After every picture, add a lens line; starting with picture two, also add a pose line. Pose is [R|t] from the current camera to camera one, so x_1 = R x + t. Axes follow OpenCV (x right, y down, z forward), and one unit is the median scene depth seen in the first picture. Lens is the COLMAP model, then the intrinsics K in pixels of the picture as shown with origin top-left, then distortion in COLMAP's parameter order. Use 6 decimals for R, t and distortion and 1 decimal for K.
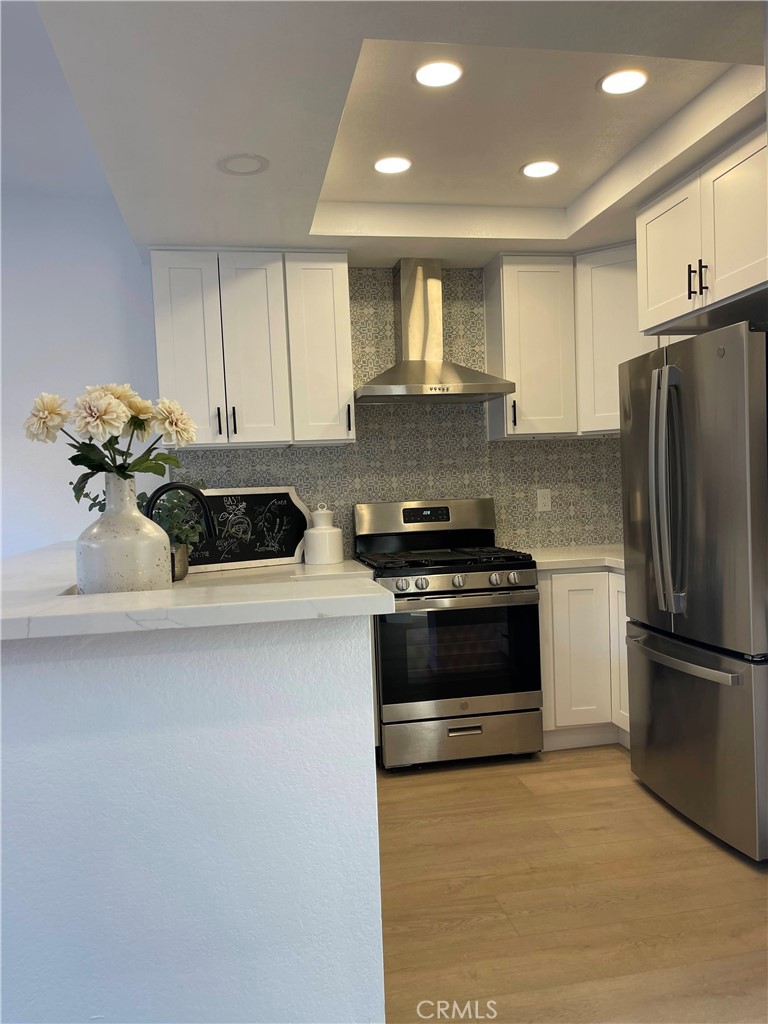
lens RADIAL K [[768.7, 0, 380.5], [0, 768.7, 515.4], [0, 0, 1]] dist [0.029956, -0.025181]
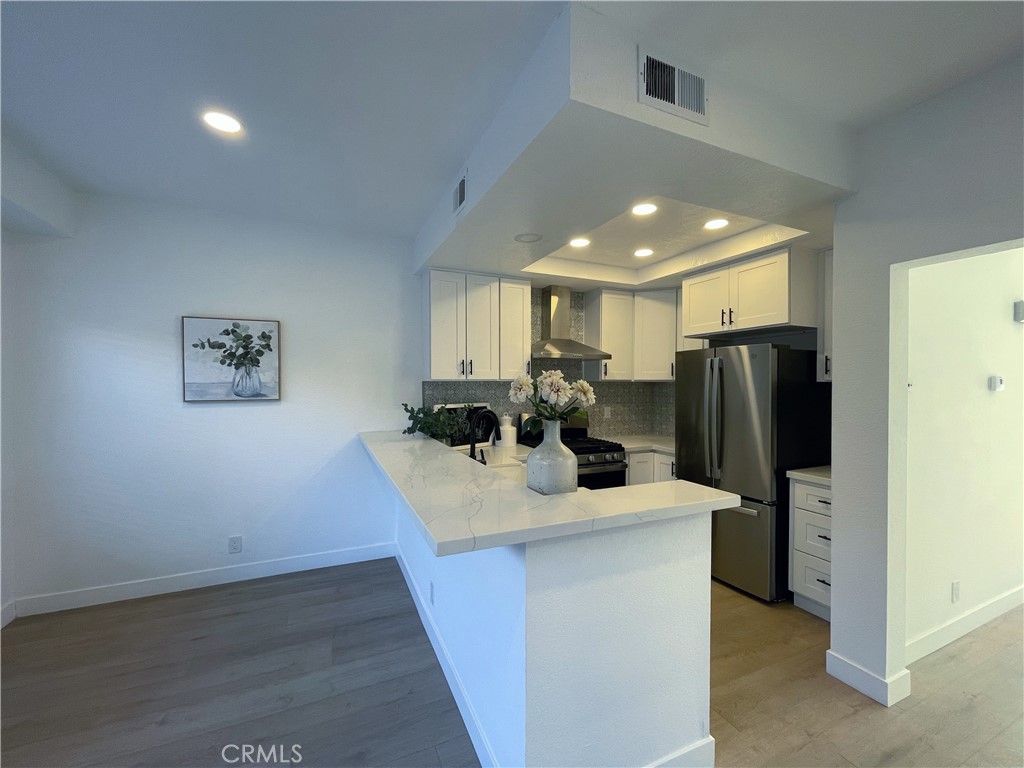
lens RADIAL K [[410.4, 0, 507.7], [0, 410.4, 386.6], [0, 0, 1]] dist [-0.003231, -0.000198]
pose [[0.973011, 0.039515, 0.227352, -0.313733], [-0.031990, 0.998814, -0.036692, -0.044792], [-0.228532, 0.028428, 0.973121, 0.051597]]
